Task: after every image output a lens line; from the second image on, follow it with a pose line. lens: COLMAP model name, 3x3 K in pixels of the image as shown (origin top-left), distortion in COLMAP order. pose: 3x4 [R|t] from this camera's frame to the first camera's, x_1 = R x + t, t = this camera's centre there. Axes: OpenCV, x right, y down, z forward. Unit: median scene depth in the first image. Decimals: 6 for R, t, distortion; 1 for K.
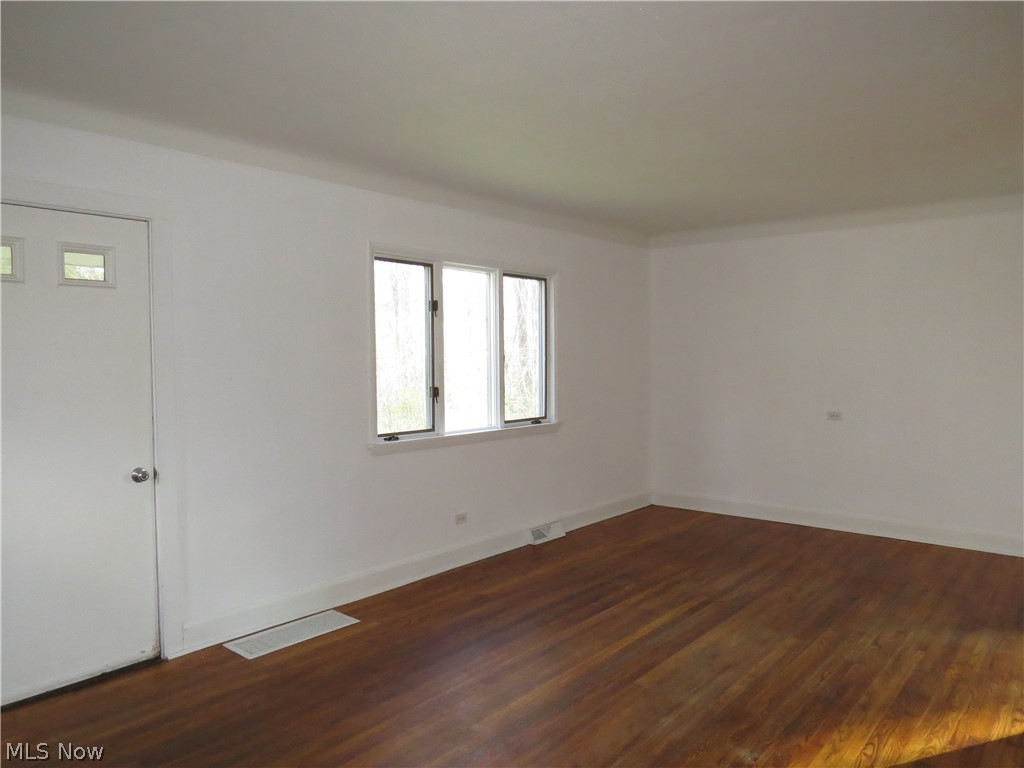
lens RADIAL K [[742.5, 0, 516.7], [0, 742.5, 386.4], [0, 0, 1]] dist [-0.011636, -0.006292]
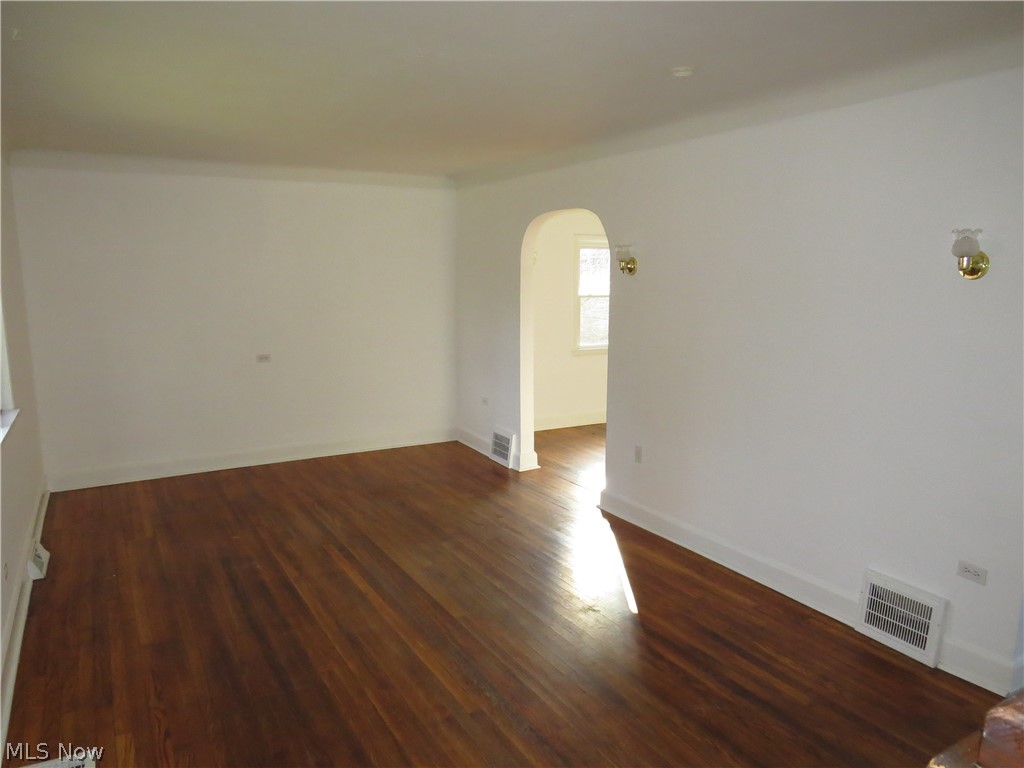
lens RADIAL K [[742.5, 0, 513.8], [0, 742.5, 381.9], [0, 0, 1]] dist [-0.011636, -0.006292]
pose [[0.354329, -0.141406, 0.924367, -0.638127], [0.044577, 0.989931, 0.134348, -0.078004], [-0.934058, -0.006398, 0.357065, 0.421231]]
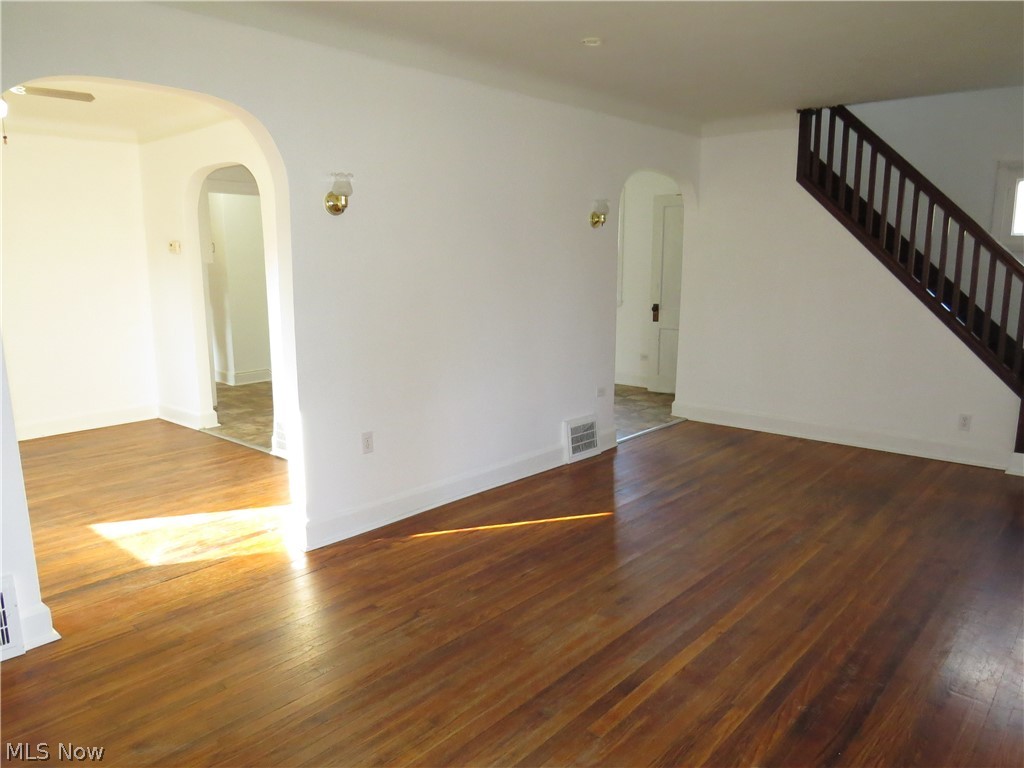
lens RADIAL K [[742.5, 0, 517.5], [0, 742.5, 380.1], [0, 0, 1]] dist [-0.011636, -0.006292]
pose [[-0.999664, -0.001572, 0.025869, 0.322423], [0.003946, 0.977294, 0.211853, -0.071425], [-0.025614, 0.211884, -0.976959, 1.589288]]
